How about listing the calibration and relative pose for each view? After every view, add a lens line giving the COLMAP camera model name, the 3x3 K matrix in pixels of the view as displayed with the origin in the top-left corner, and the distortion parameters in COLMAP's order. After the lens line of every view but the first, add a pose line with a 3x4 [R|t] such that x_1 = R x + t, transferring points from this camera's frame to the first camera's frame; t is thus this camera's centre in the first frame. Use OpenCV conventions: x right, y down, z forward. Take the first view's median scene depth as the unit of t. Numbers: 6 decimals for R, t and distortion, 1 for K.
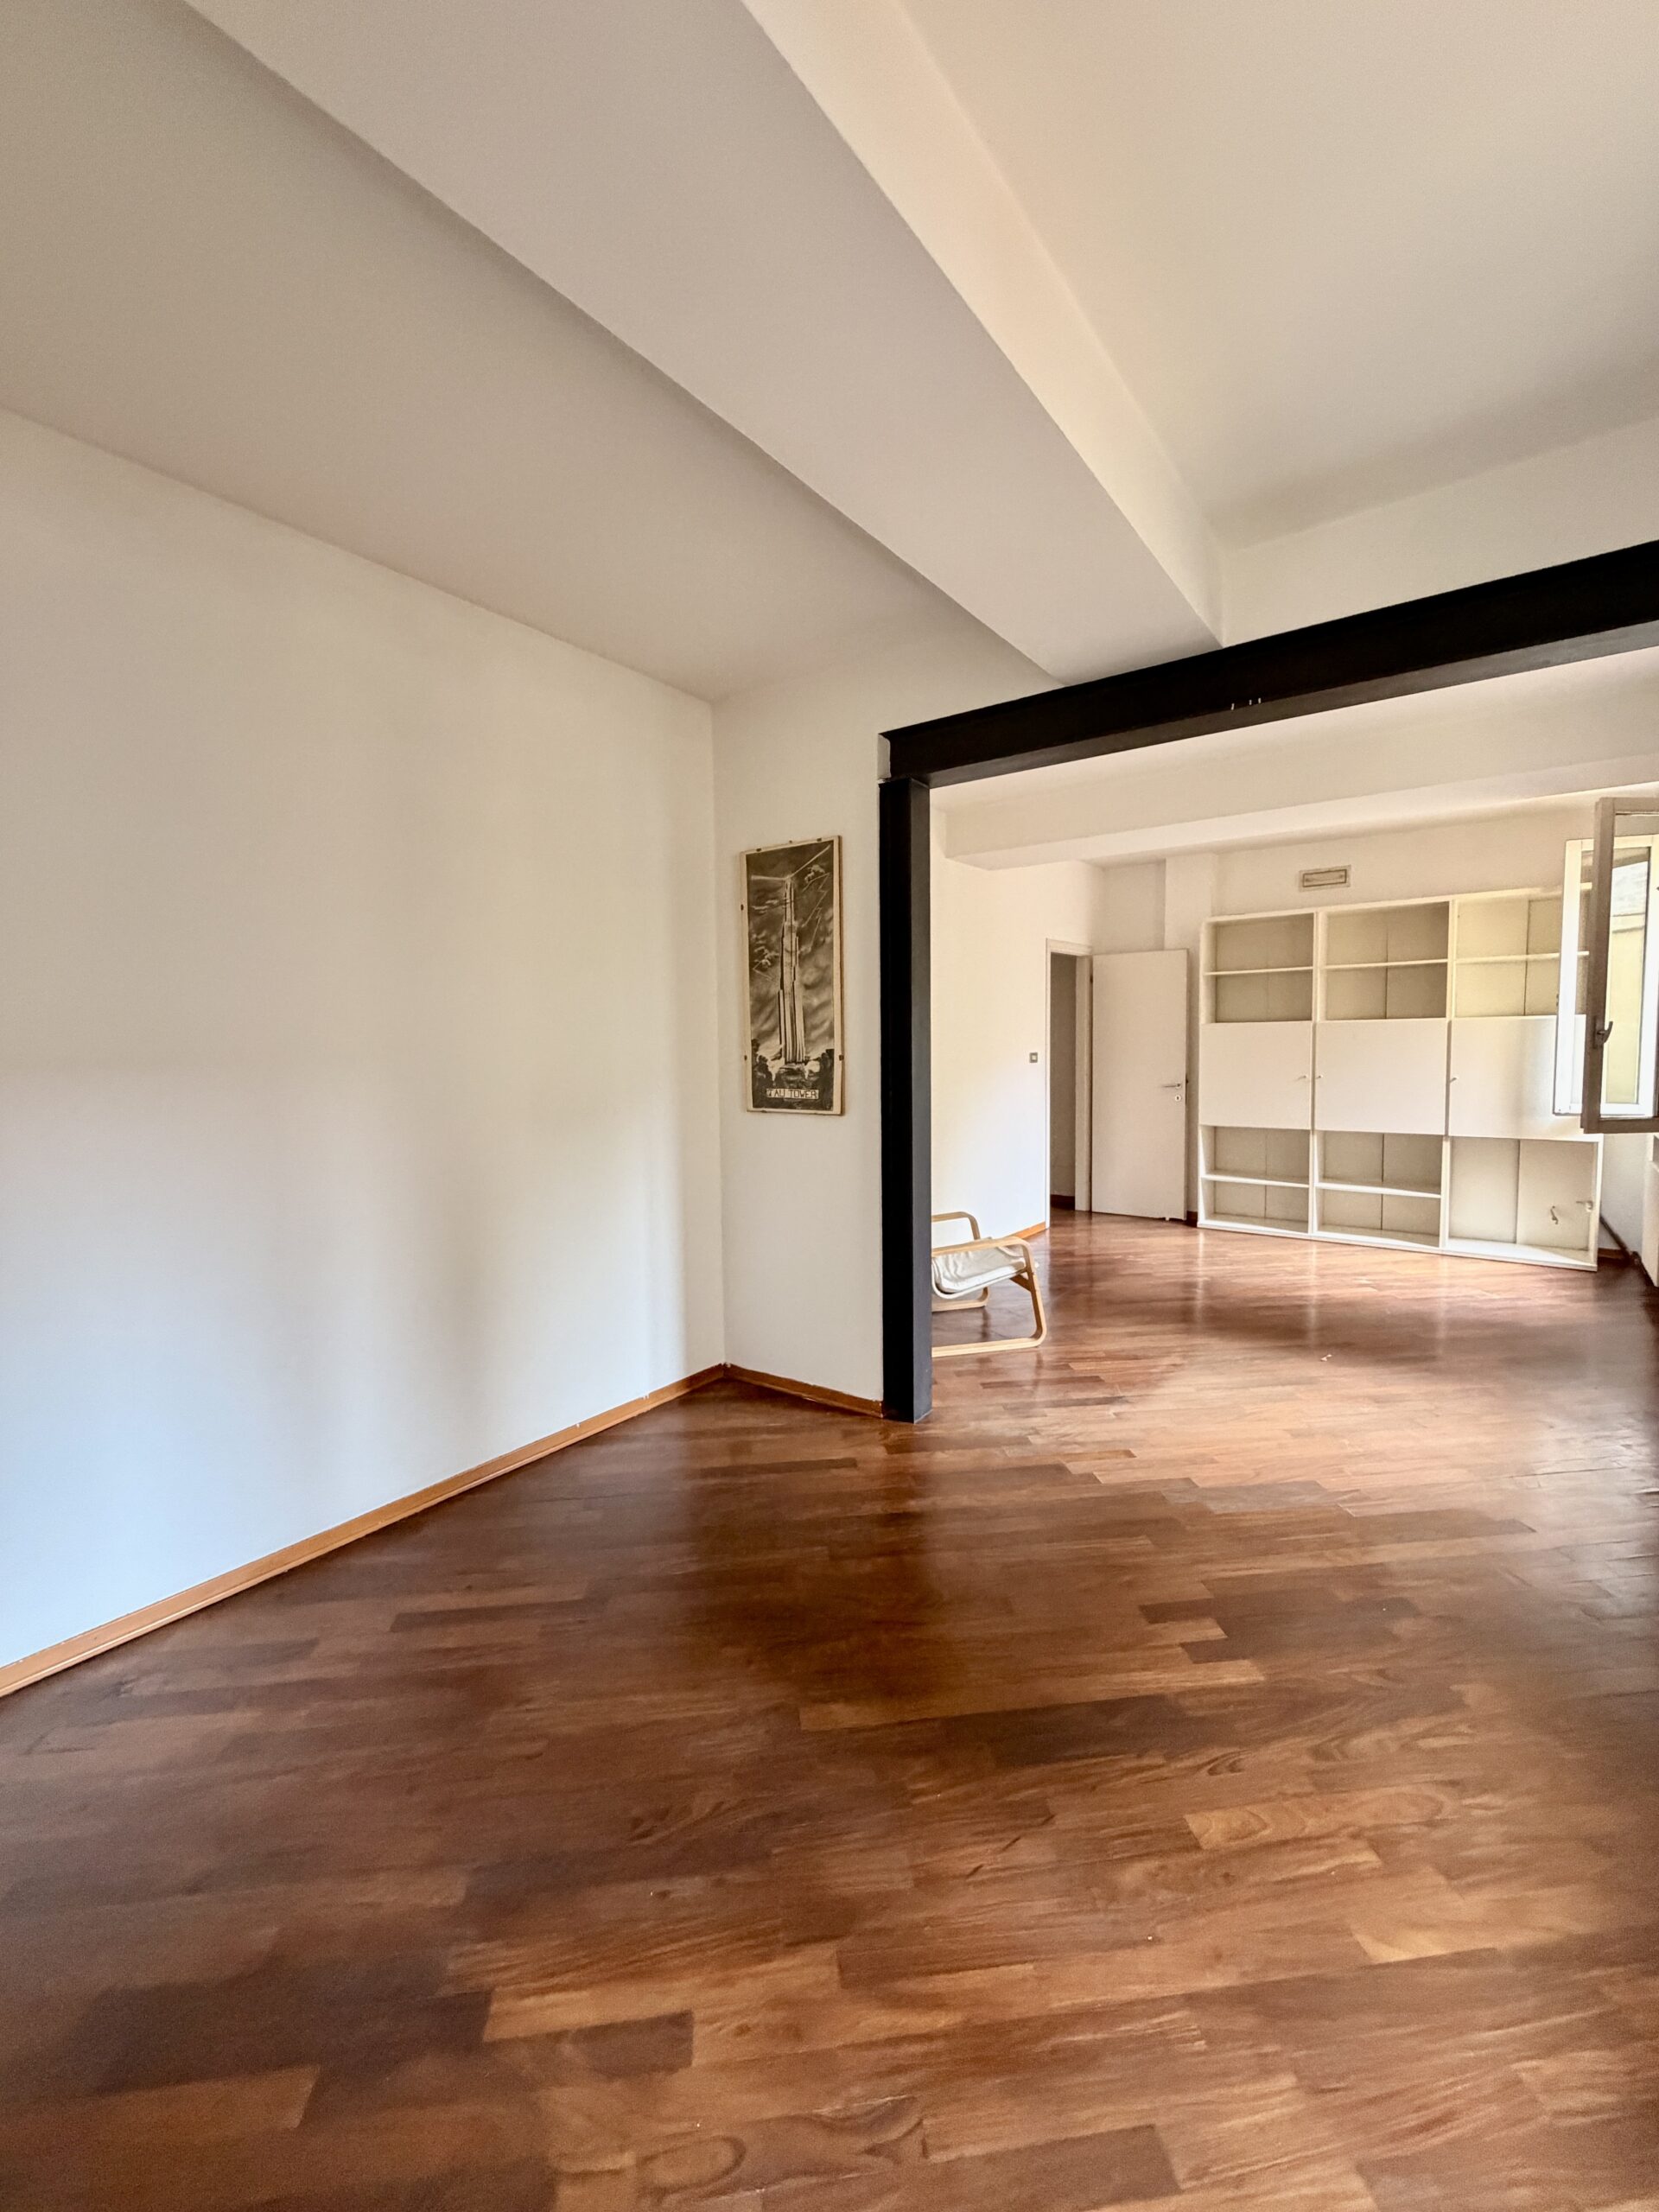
lens RADIAL K [[887.4, 0, 828.4], [0, 887.4, 1098.5], [0, 0, 1]] dist [-0.000657, 0.000122]
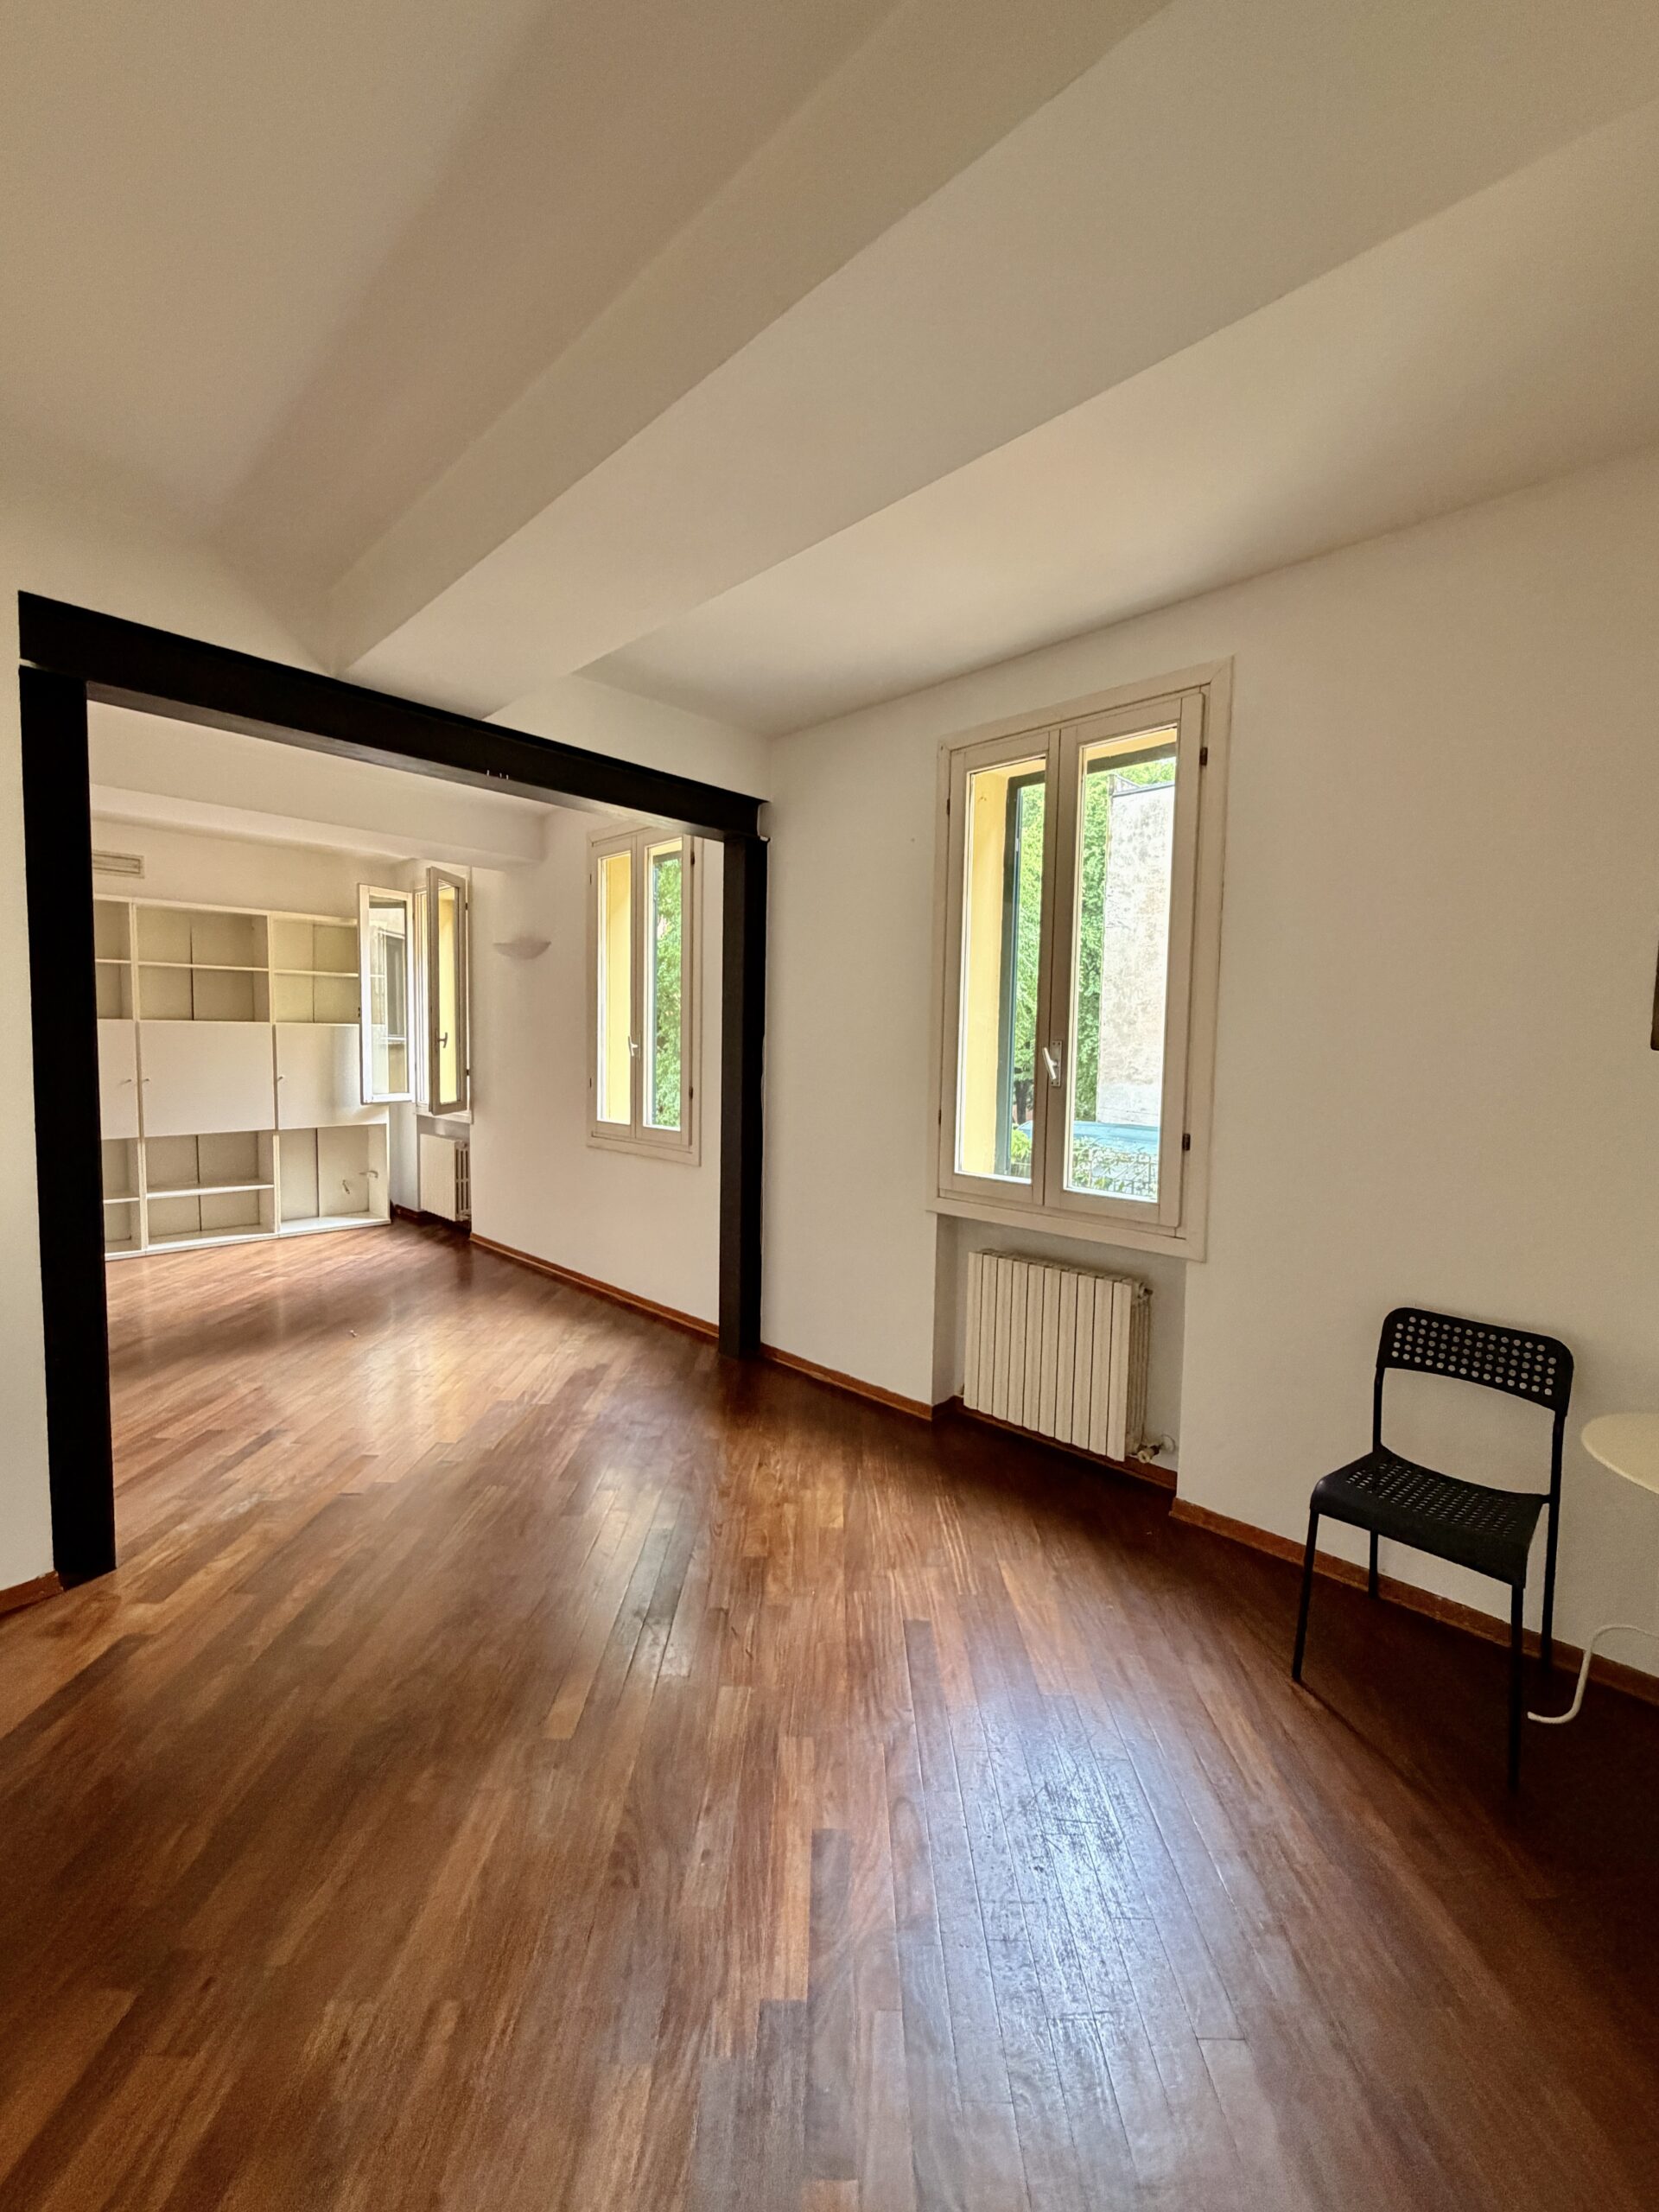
lens RADIAL K [[901.0, 0, 829.9], [0, 901.0, 1099.8], [0, 0, 1]] dist [-0.000681, 0.000123]
pose [[0.122733, -0.053033, 0.991022, -0.536901], [0.046900, 0.997766, 0.047585, -0.026850], [-0.991331, 0.040638, 0.124946, 0.302826]]
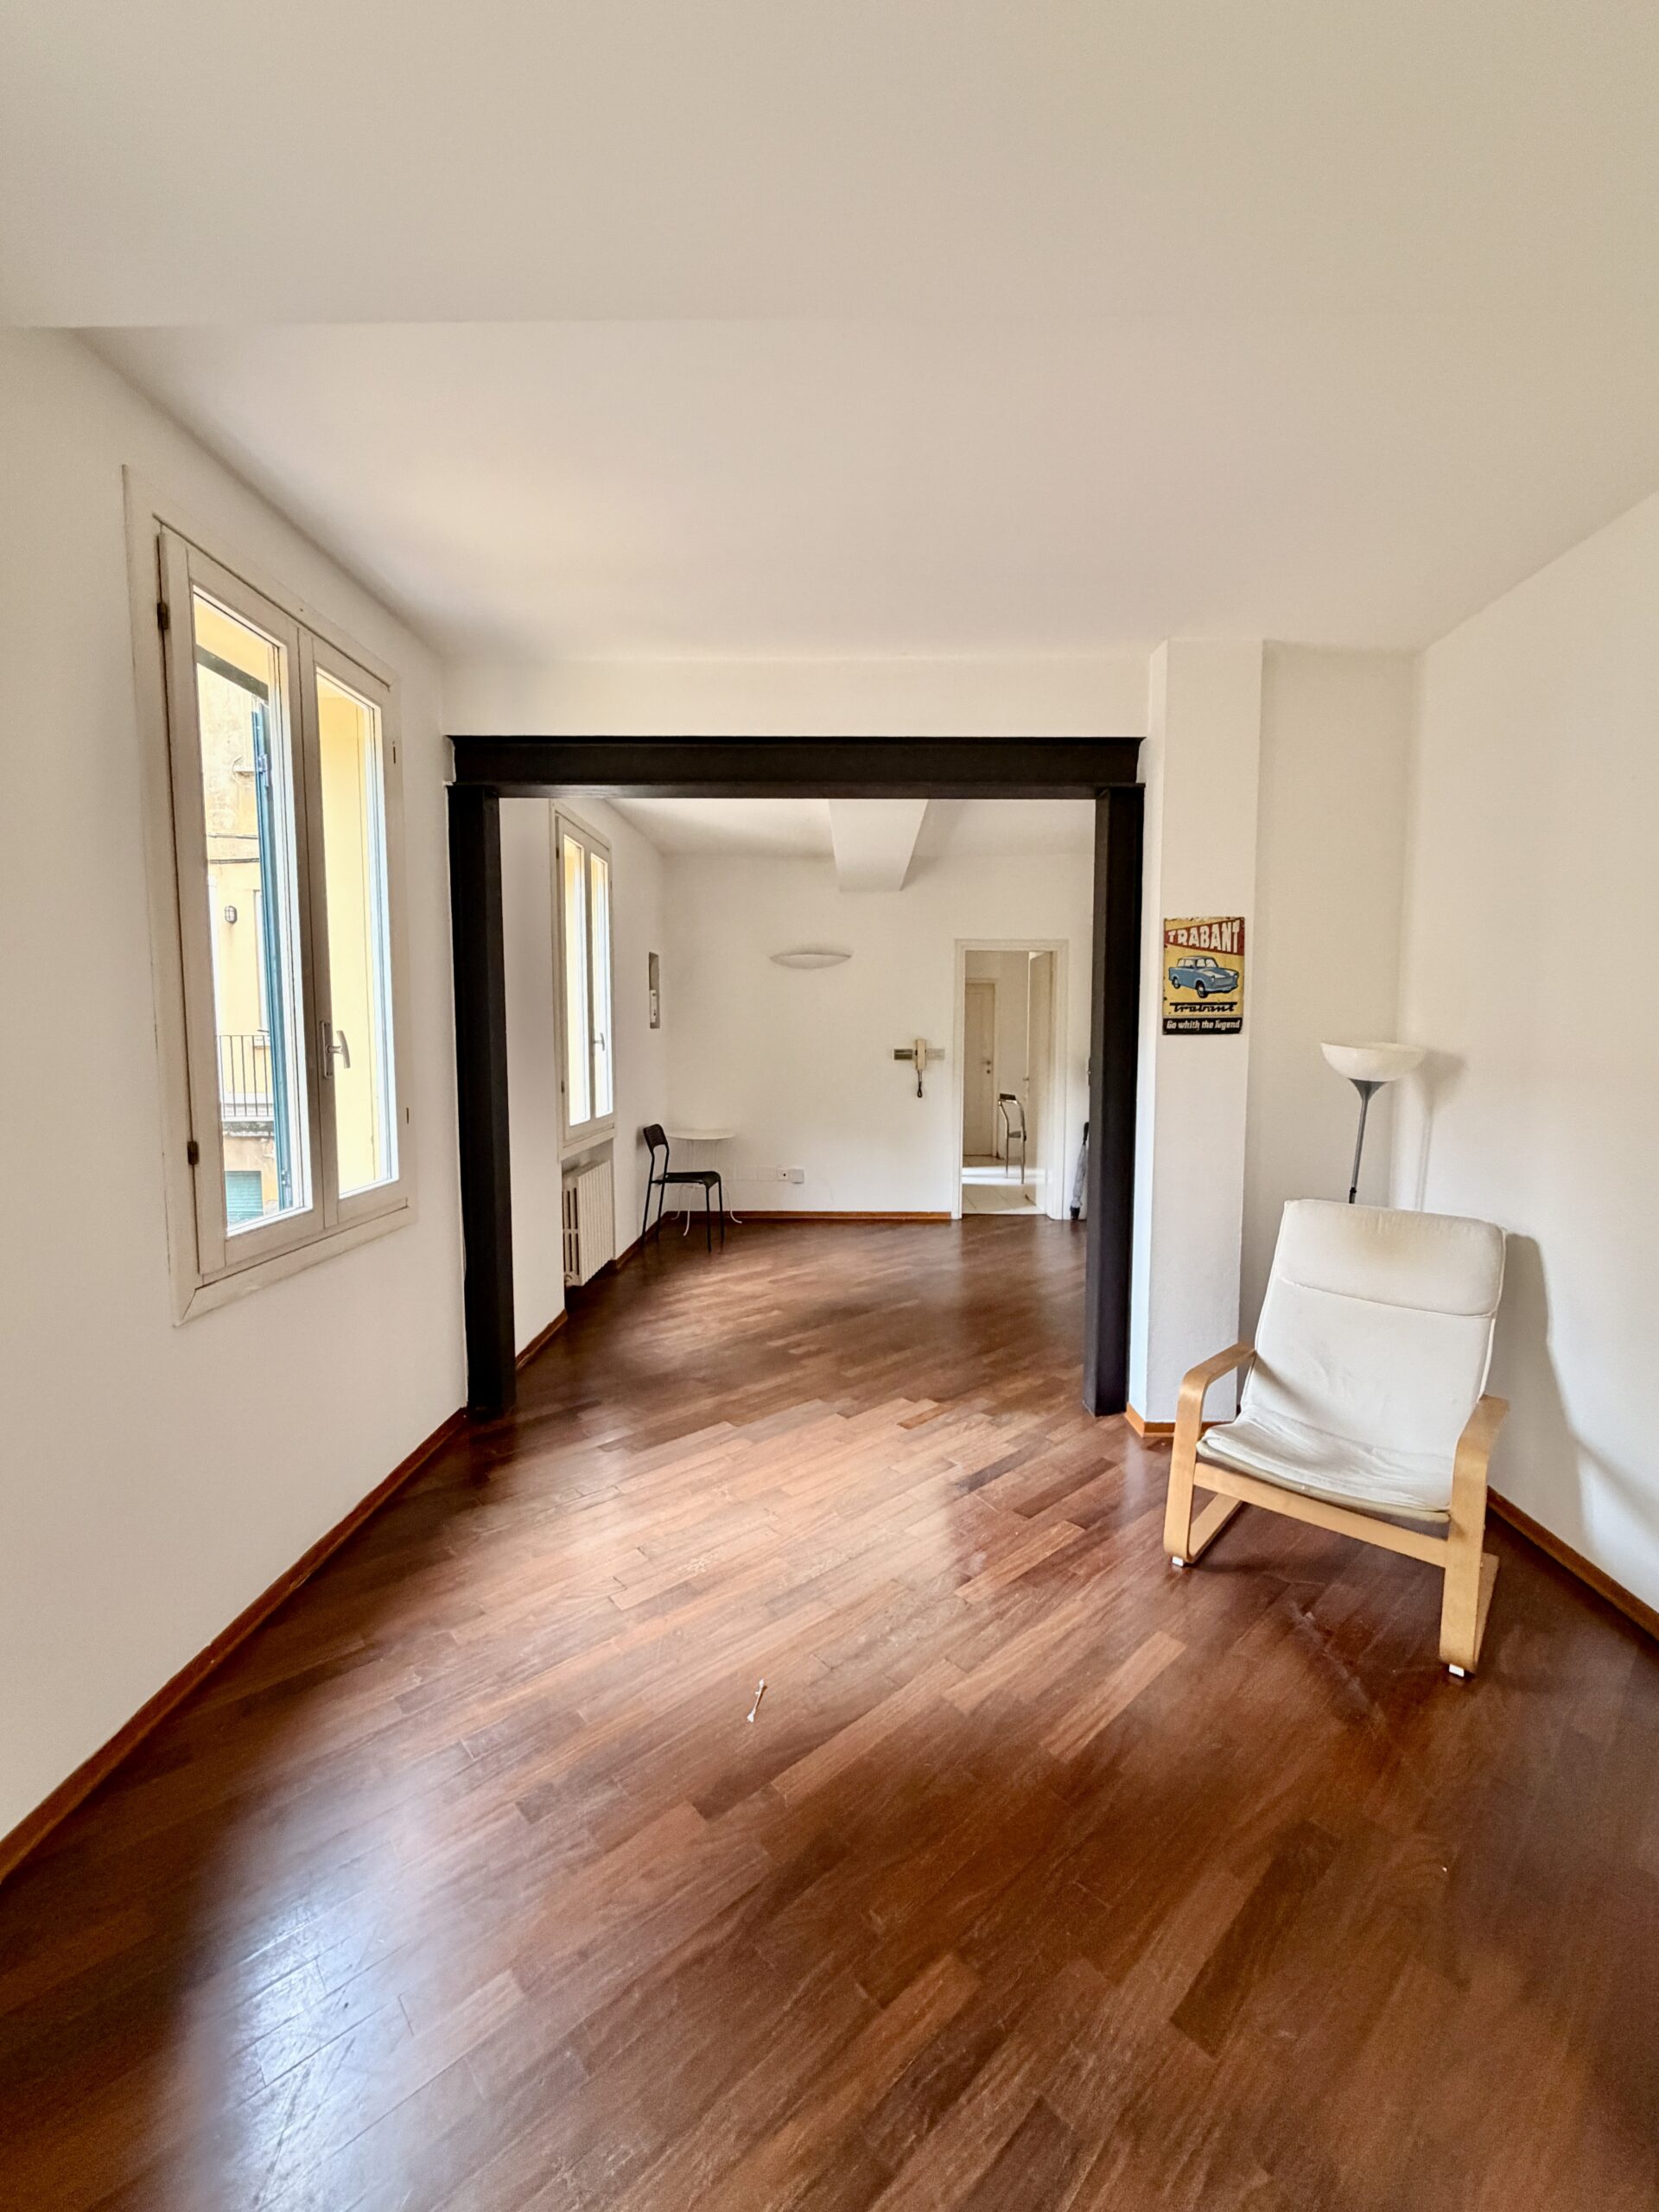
lens RADIAL K [[896.9, 0, 828.5], [0, 896.9, 1098.3], [0, 0, 1]] dist [0.002043, -0.000091]
pose [[-0.813433, 0.054838, -0.579068, 0.932890], [-0.029746, 0.990321, 0.135569, -0.130338], [0.580898, 0.127502, -0.803929, 1.613073]]
